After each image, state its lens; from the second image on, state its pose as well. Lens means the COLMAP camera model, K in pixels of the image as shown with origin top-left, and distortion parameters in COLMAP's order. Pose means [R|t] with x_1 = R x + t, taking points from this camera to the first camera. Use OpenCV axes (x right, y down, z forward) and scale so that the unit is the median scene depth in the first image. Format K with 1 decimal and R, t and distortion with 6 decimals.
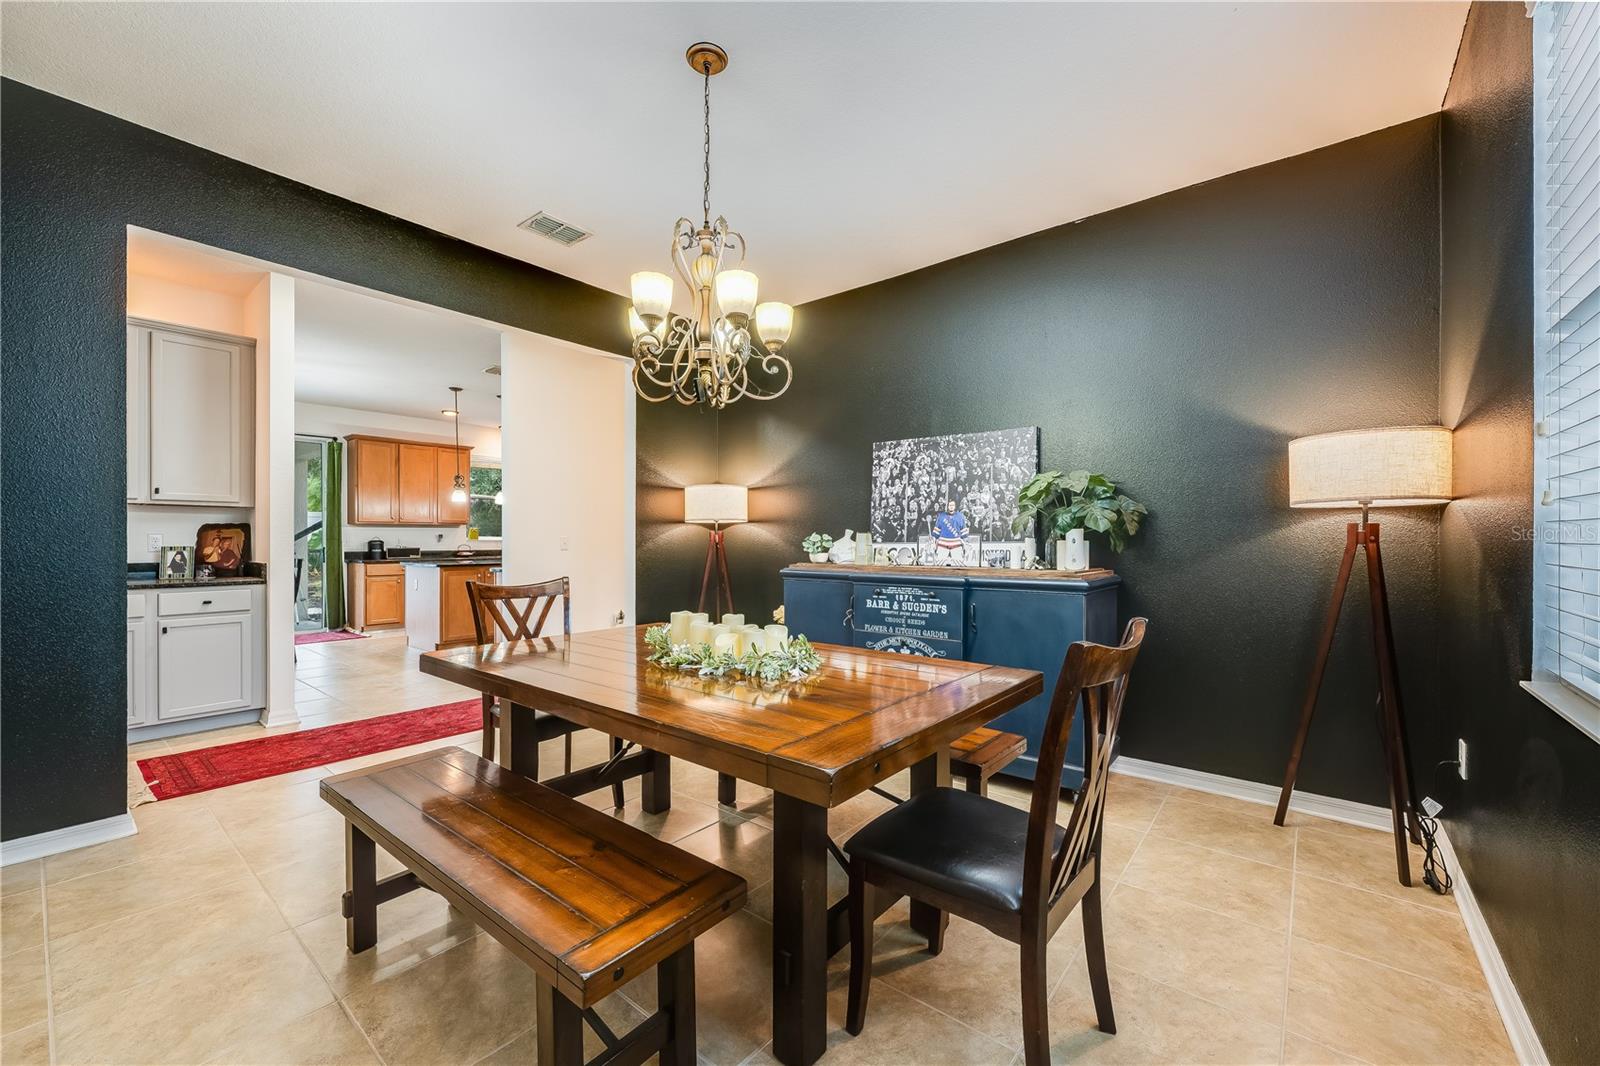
lens RADIAL K [[635.3, 0, 812.7], [0, 635.3, 541.7], [0, 0, 1]] dist [0.000098, 0.000078]
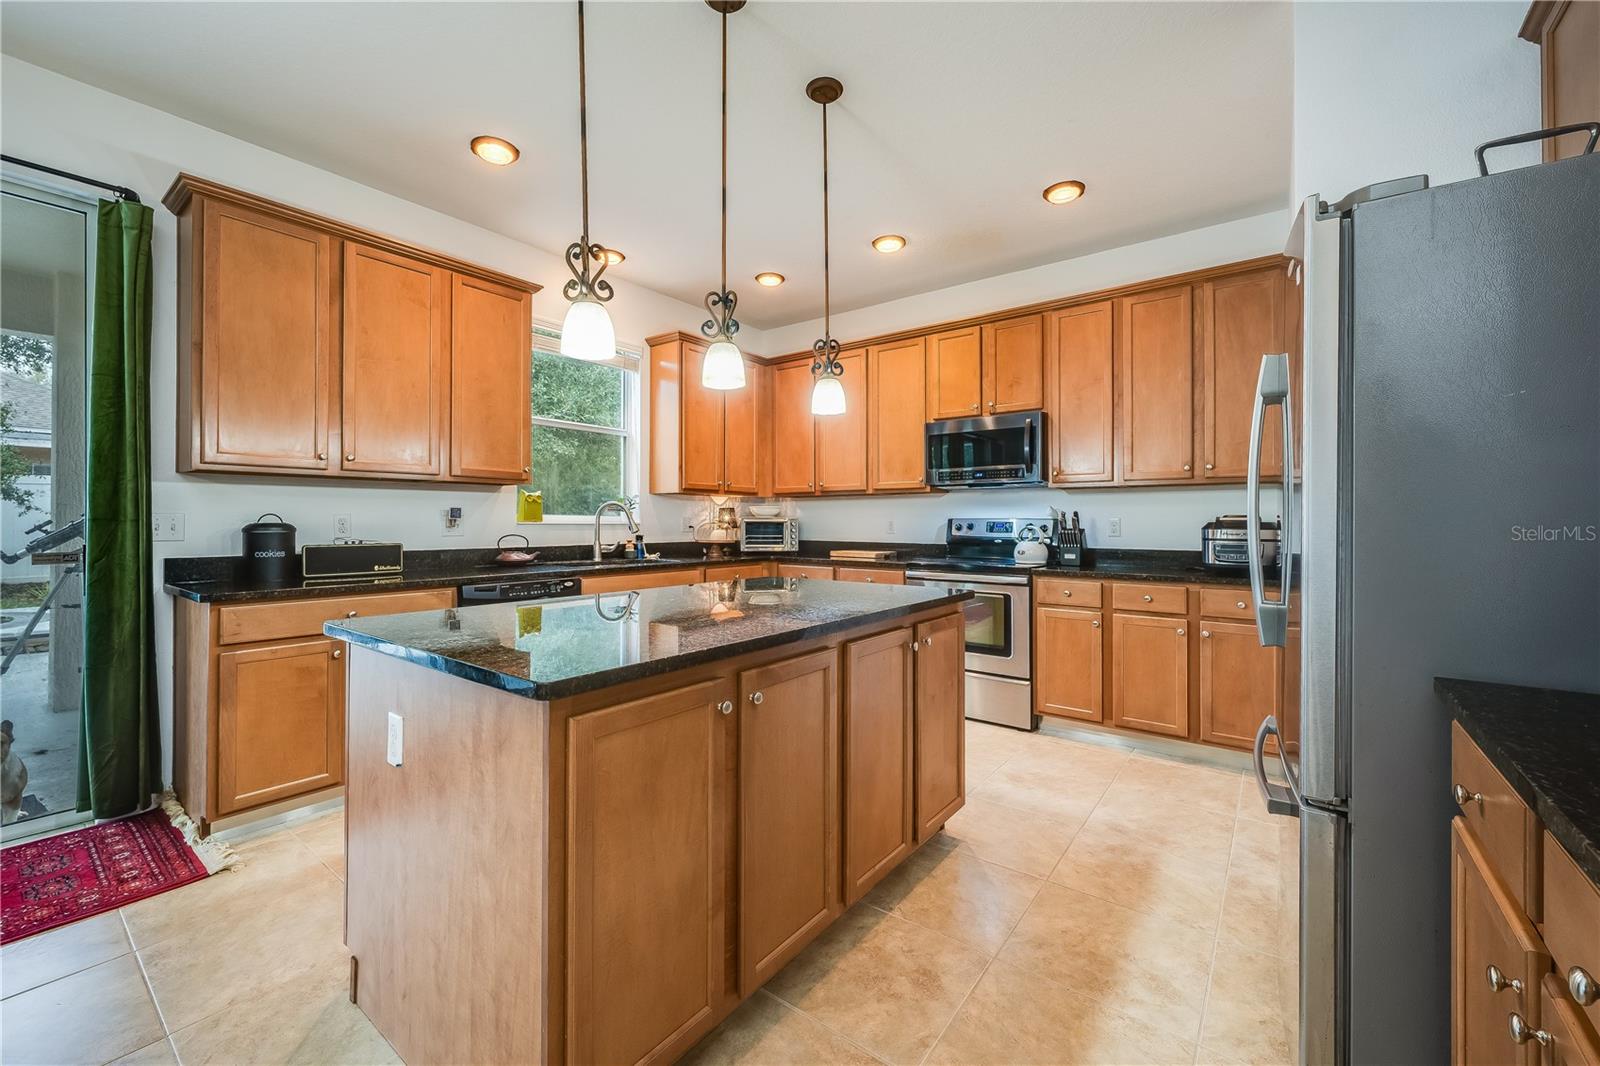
lens RADIAL K [[635.3, 0, 805.6], [0, 635.3, 519.5], [0, 0, 1]] dist [0.000098, 0.000078]
pose [[0.999639, 0.003022, 0.026702, -0.430289], [-0.002895, 0.999984, -0.004779, -0.003700], [-0.026716, 0.004700, 0.999632, 0.683146]]
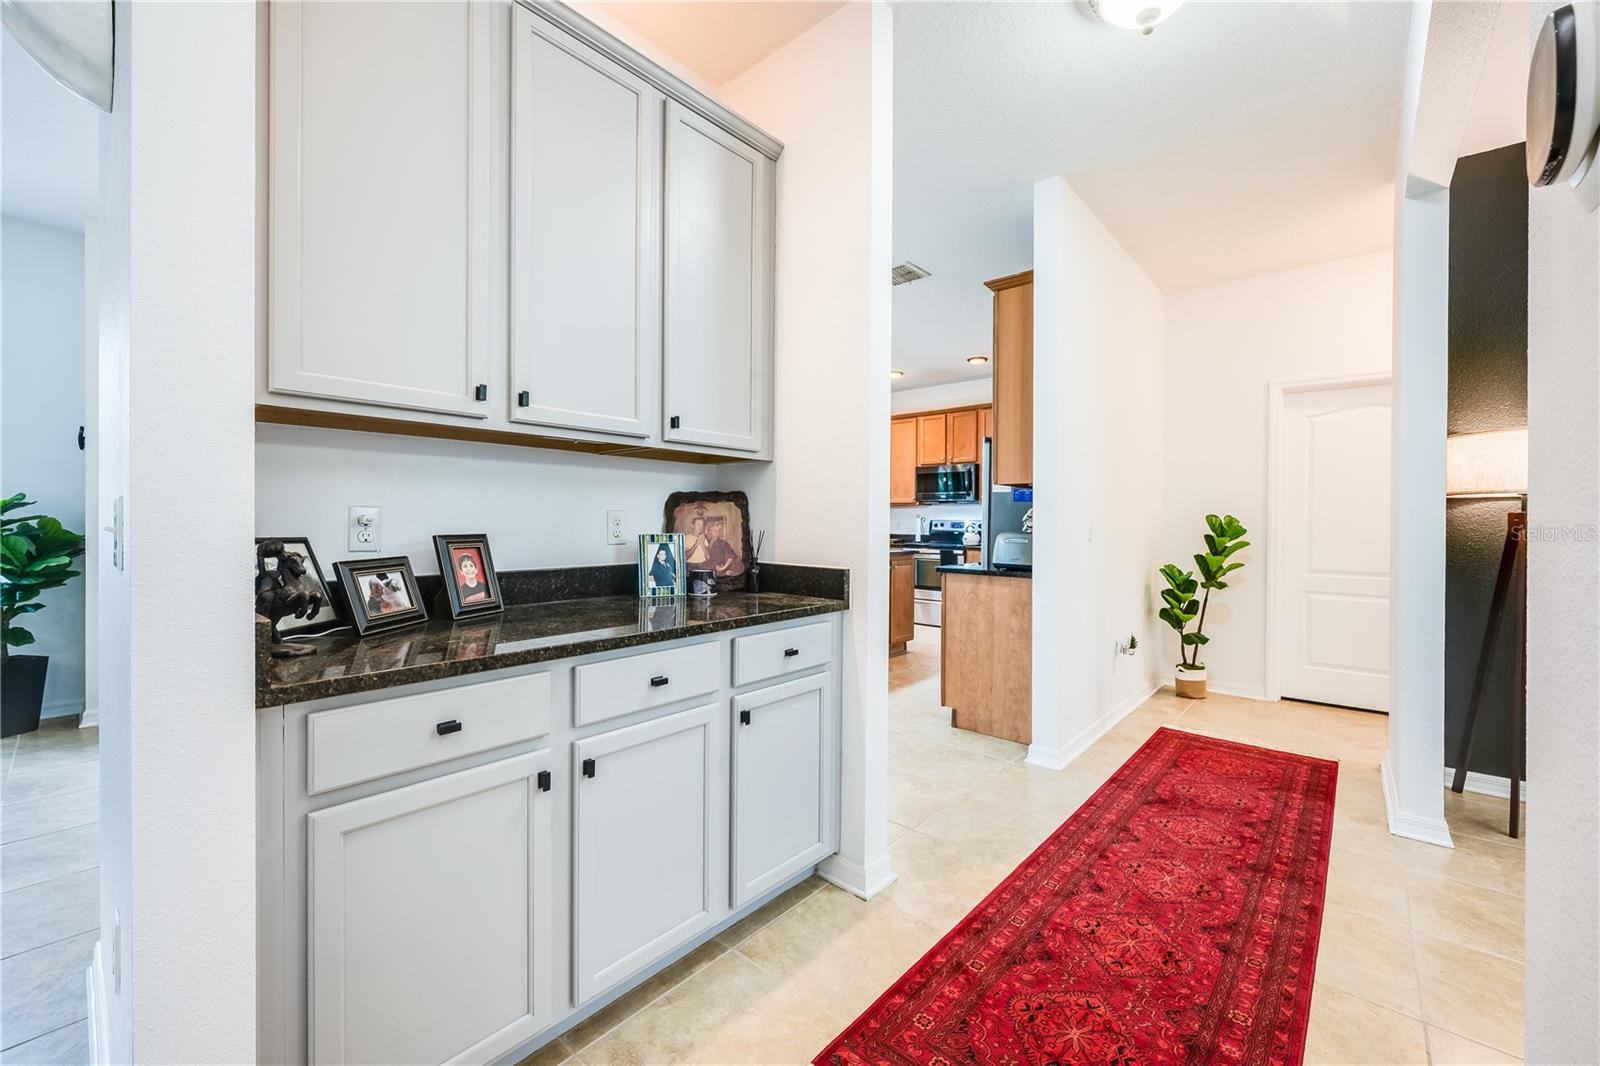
lens RADIAL K [[635.1, 0, 794.3], [0, 635.1, 526.8], [0, 0, 1]] dist [0.001687, 0.000759]
pose [[0.998601, 0.006131, -0.052513, -0.447694], [-0.005877, 0.999970, 0.005000, -0.001045], [0.052542, -0.004684, 0.998608, 0.250381]]
